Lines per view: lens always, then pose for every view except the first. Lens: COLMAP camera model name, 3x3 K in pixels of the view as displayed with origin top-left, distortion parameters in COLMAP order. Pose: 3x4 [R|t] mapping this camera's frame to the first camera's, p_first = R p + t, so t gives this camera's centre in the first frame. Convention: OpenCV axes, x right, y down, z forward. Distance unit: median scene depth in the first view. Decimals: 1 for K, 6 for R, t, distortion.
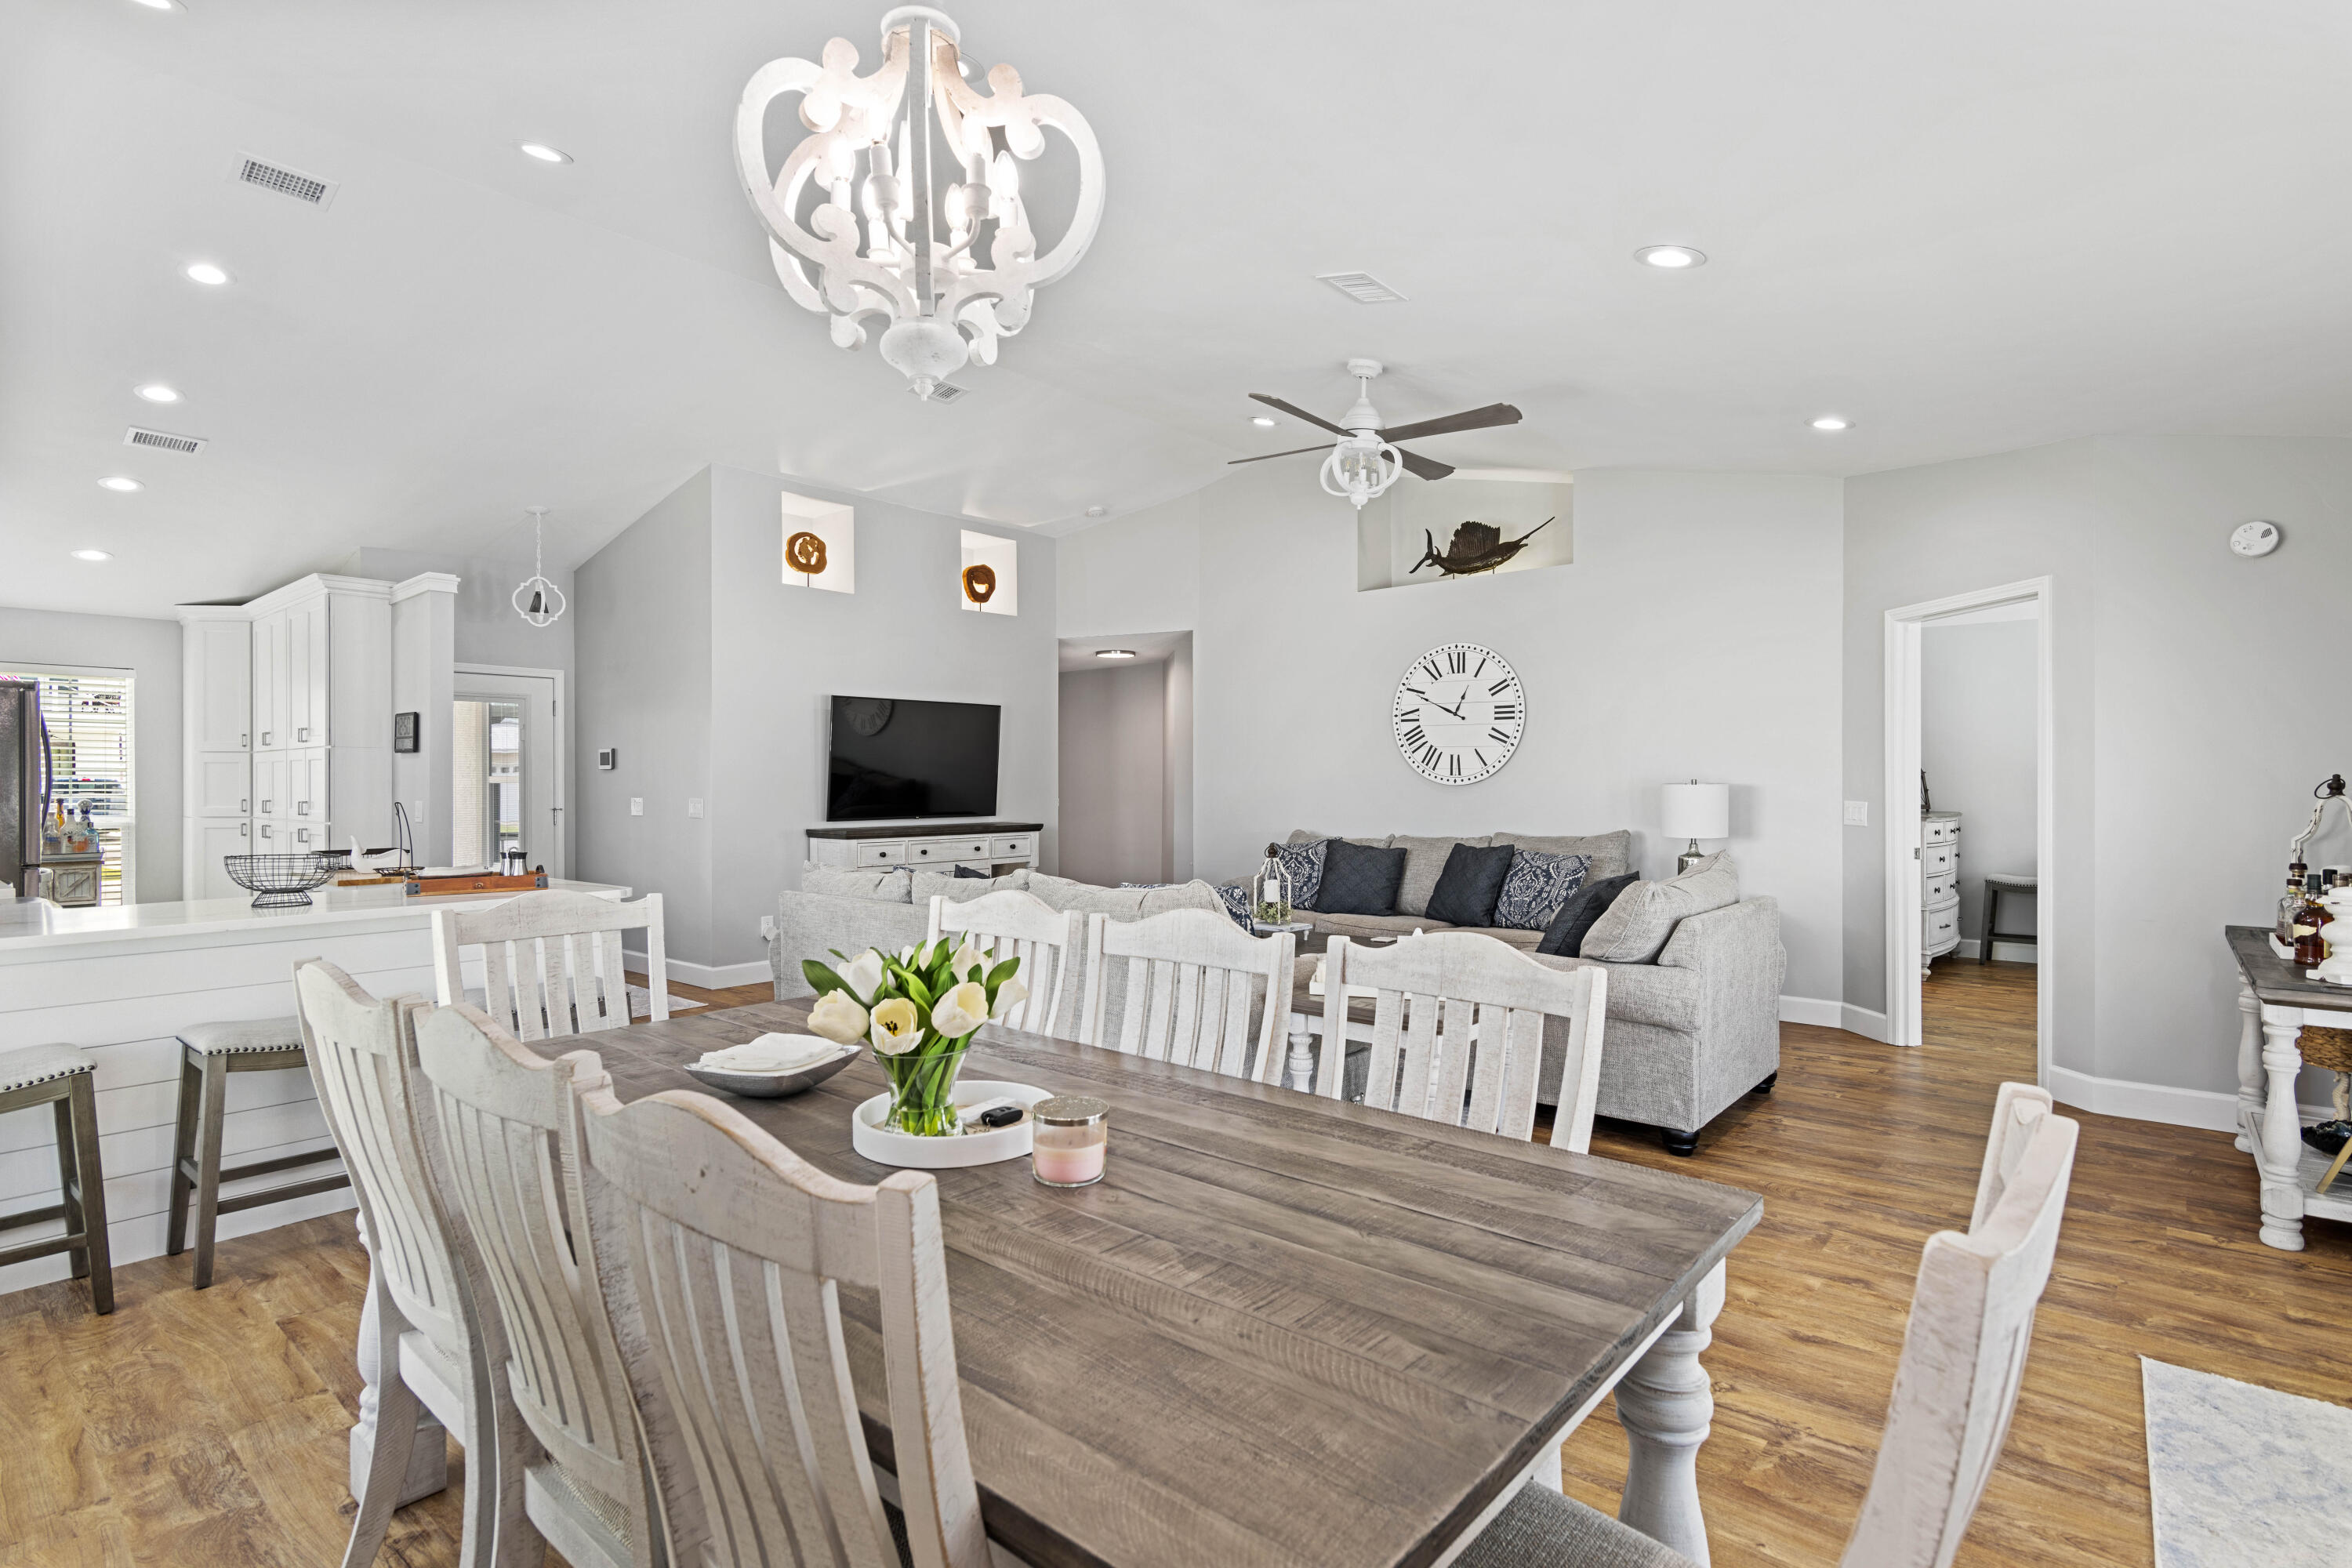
lens RADIAL K [[1162.6, 0, 1163.8], [0, 1162.6, 796.6], [0, 0, 1]] dist [0.005214, -0.000585]
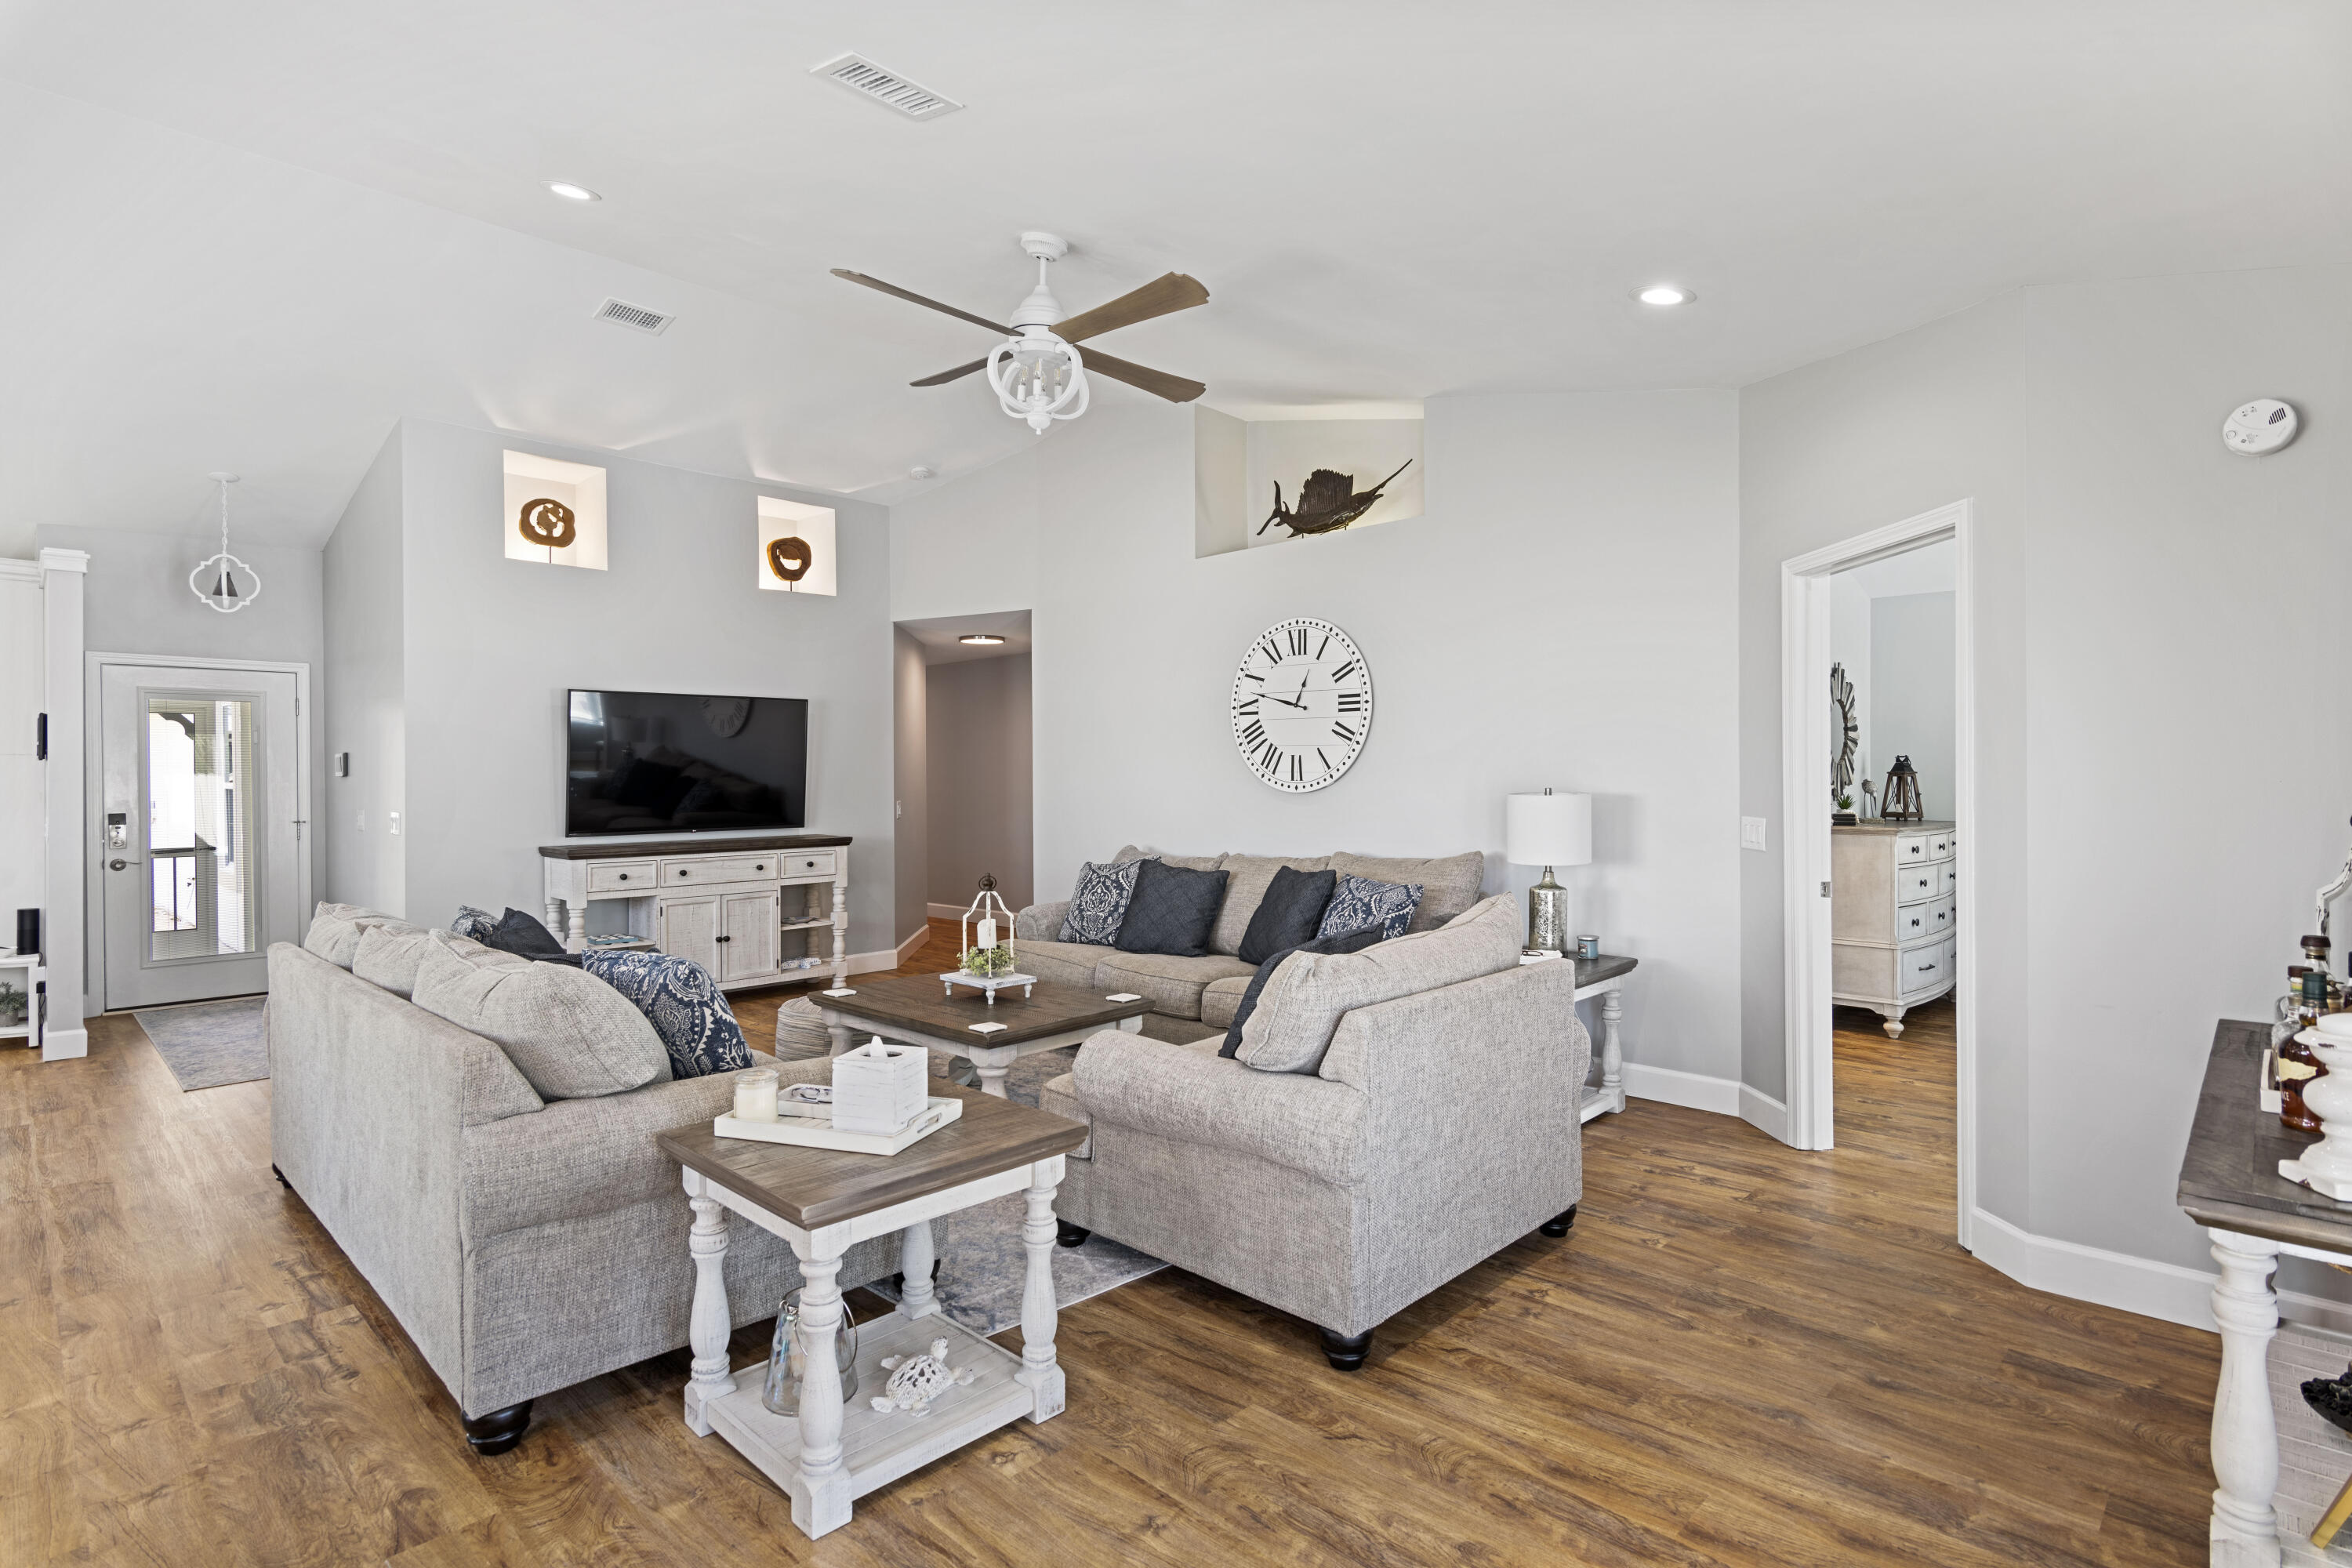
lens RADIAL K [[1162.6, 0, 1175.1], [0, 1162.6, 788.5], [0, 0, 1]] dist [0.005214, -0.000585]
pose [[0.998136, -0.003844, -0.060905, 0.225450], [0.003763, 0.999992, -0.001444, -0.012490], [0.060910, 0.001213, 0.998143, 0.191540]]
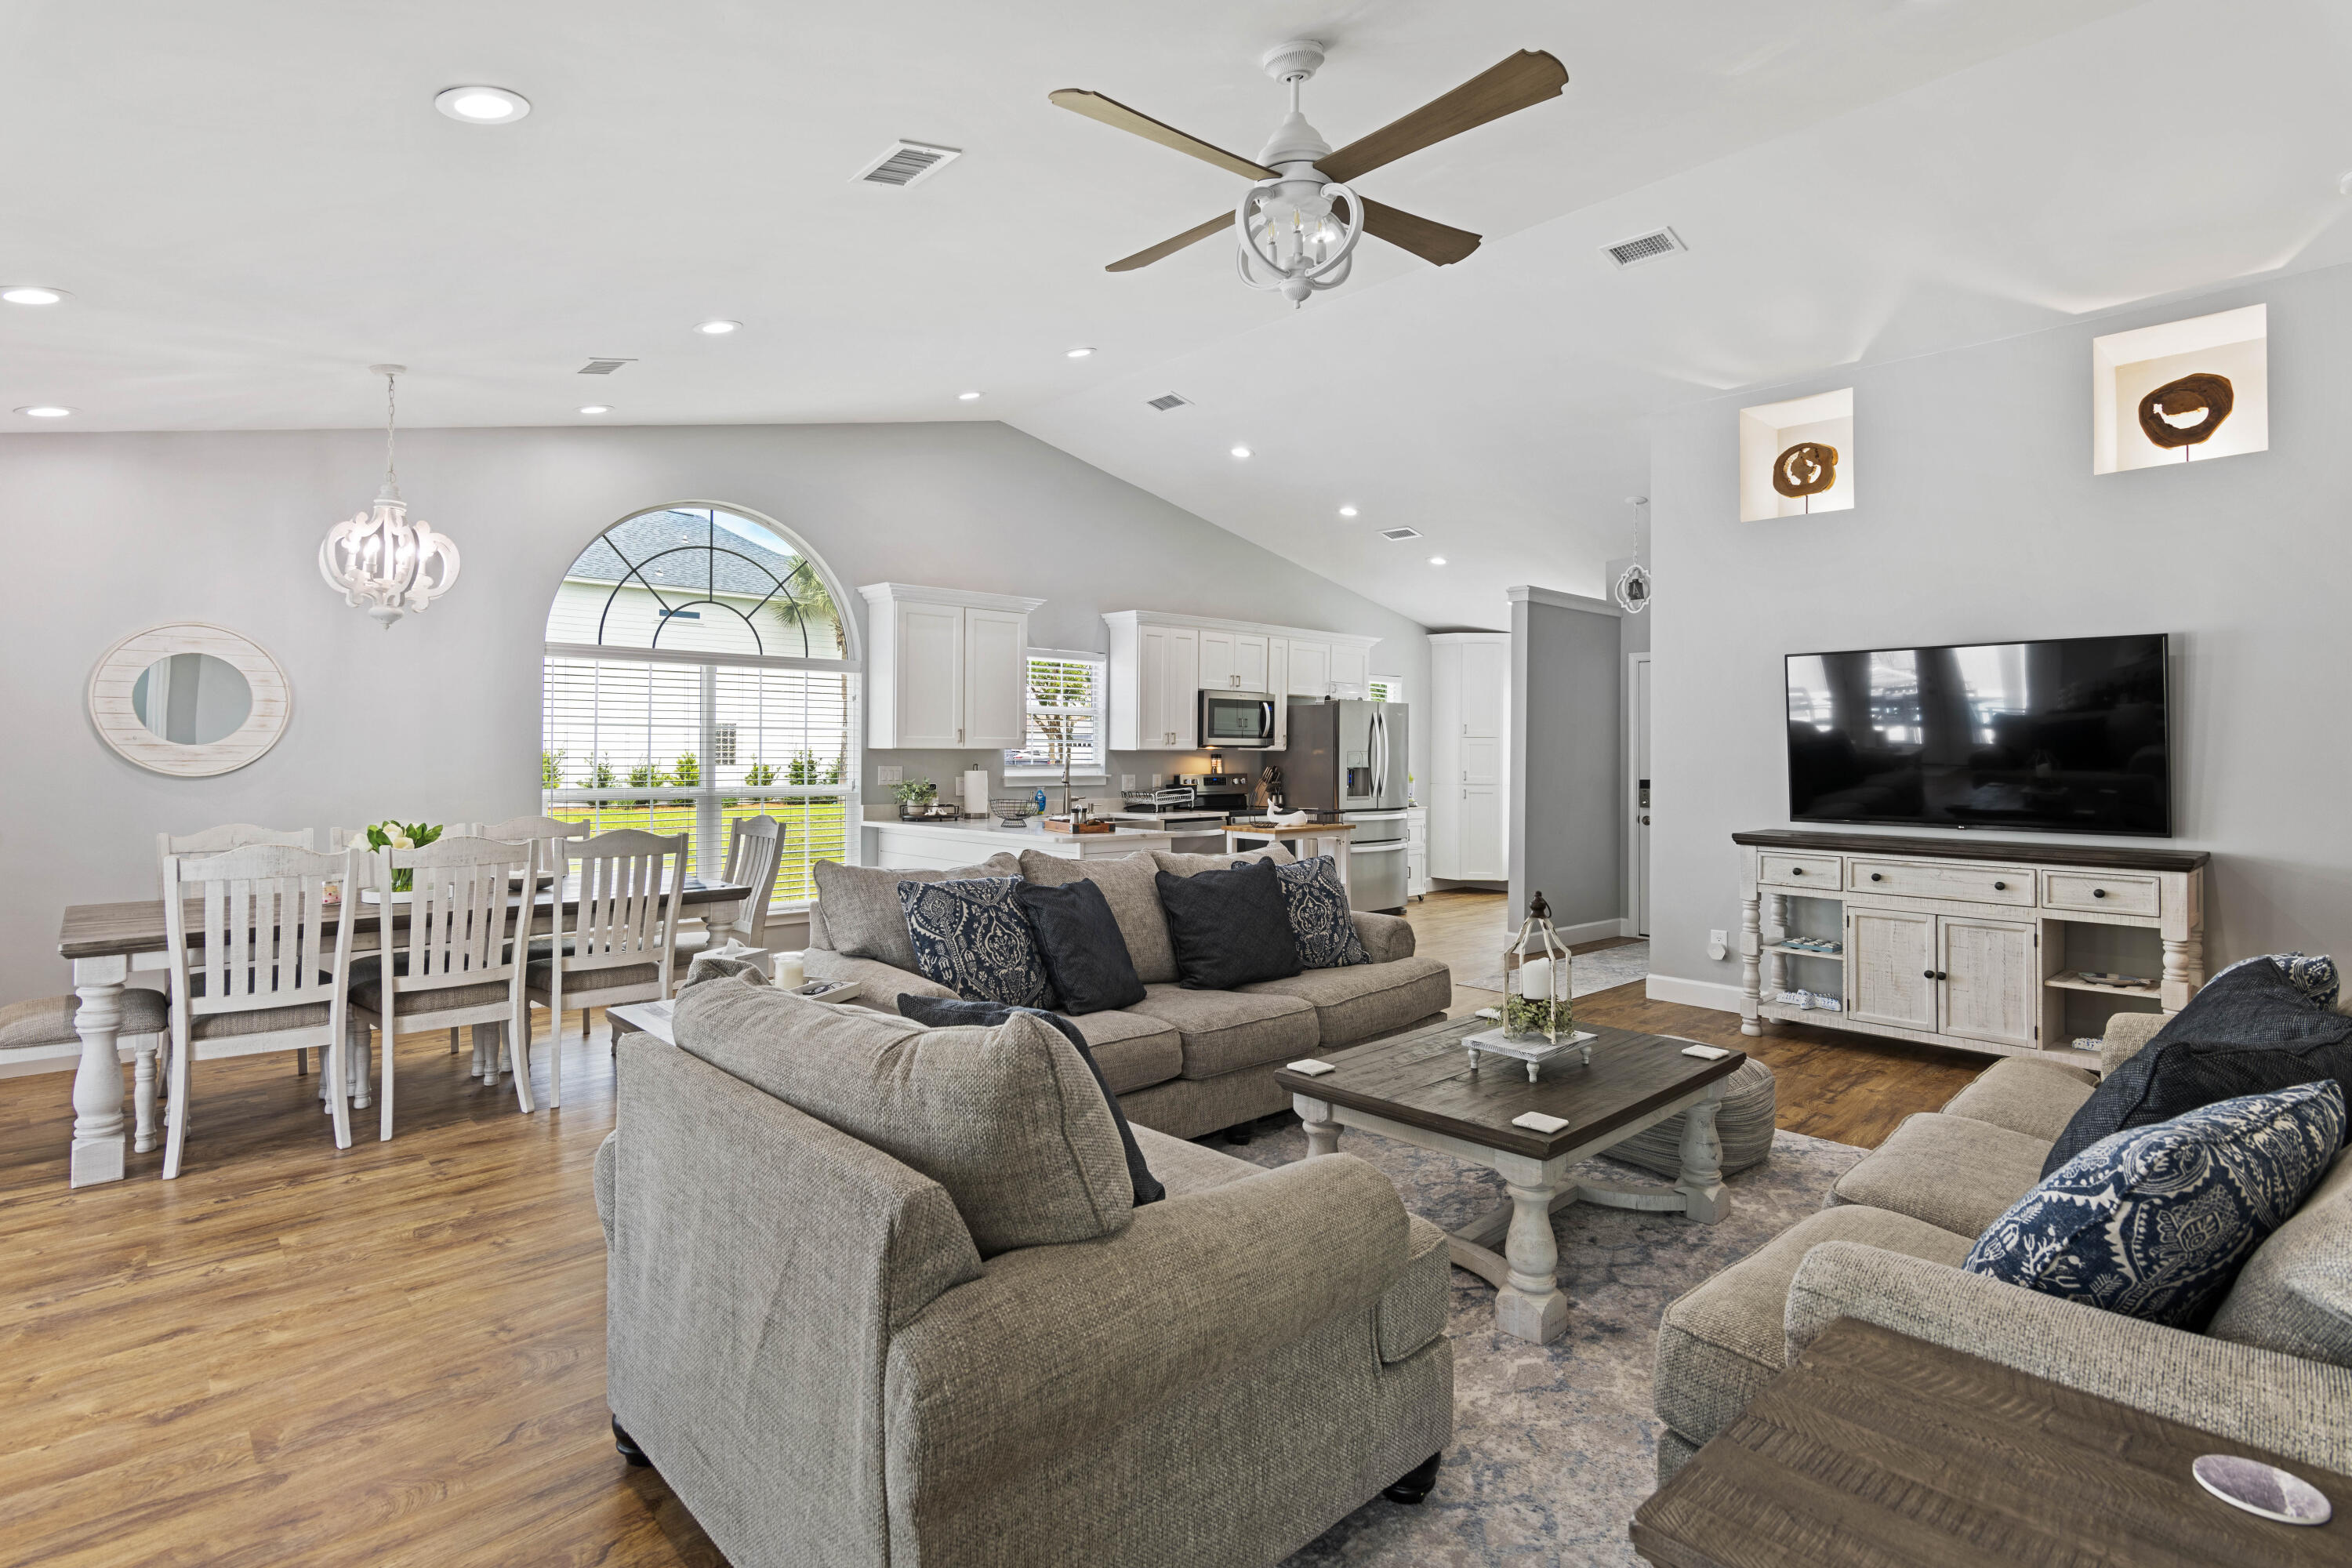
lens RADIAL K [[1162.6, 0, 1160.7], [0, 1162.6, 727.2], [0, 0, 1]] dist [0.005214, -0.000585]
pose [[-0.121635, -0.023541, -0.992296, 0.553588], [-0.024350, 0.999489, -0.020726, -0.015123], [0.992276, 0.021641, -0.122146, 0.744302]]
